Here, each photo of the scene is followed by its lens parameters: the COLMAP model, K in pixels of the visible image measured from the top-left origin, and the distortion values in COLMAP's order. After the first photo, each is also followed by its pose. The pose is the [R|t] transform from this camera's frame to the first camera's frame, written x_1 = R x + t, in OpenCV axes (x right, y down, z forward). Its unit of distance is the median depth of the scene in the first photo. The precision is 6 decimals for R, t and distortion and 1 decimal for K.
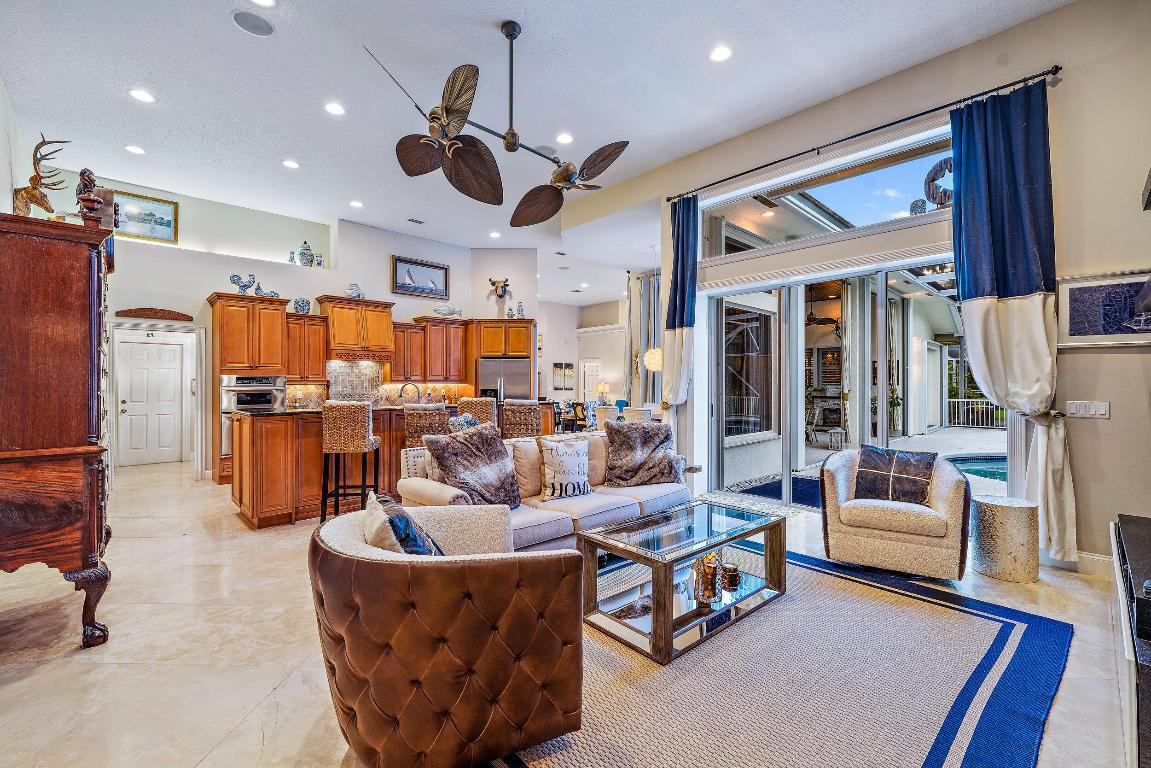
lens RADIAL K [[483.7, 0, 575.5], [0, 483.7, 384.0], [0, 0, 1]] dist [0.000102, -0.000051]
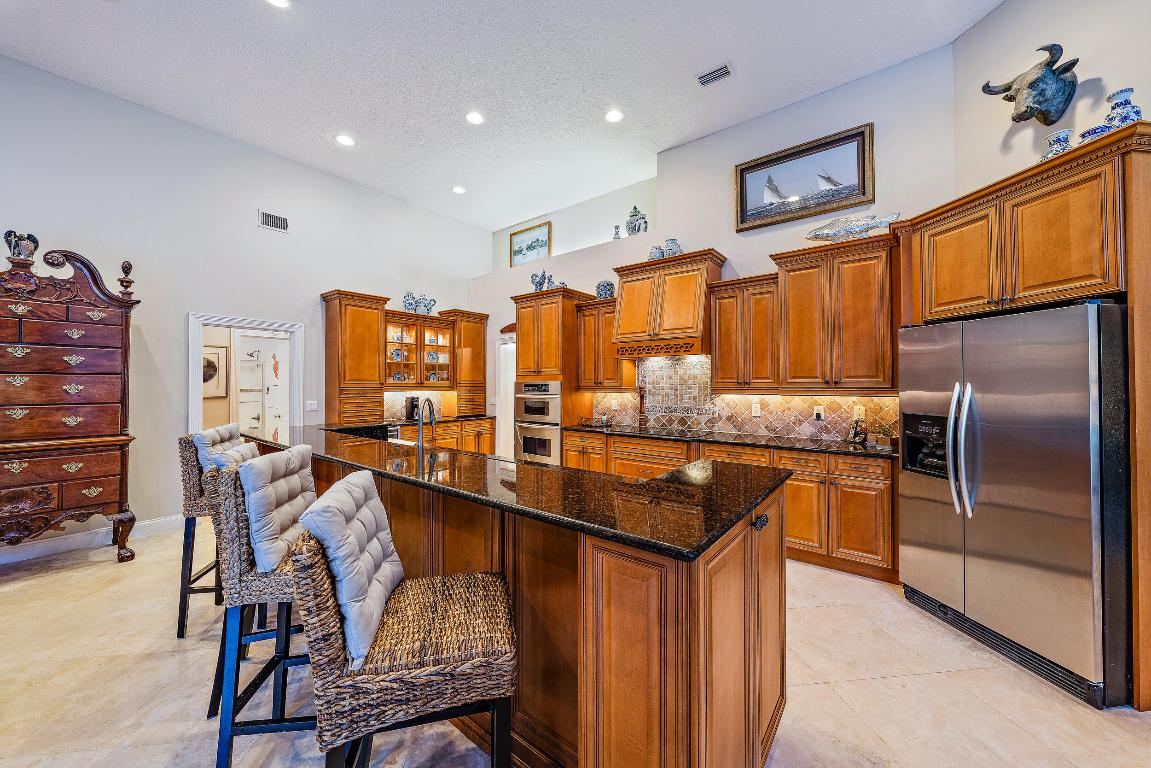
lens RADIAL K [[411.0, 0, 575.1], [0, 411.0, 377.8], [0, 0, 1]] dist [-0.000804, 0.000069]
pose [[0.148359, -0.014854, -0.988822, 0.069807], [-0.000244, 0.999887, -0.015057, -0.010654], [0.988934, 0.002475, 0.148339, 0.771036]]
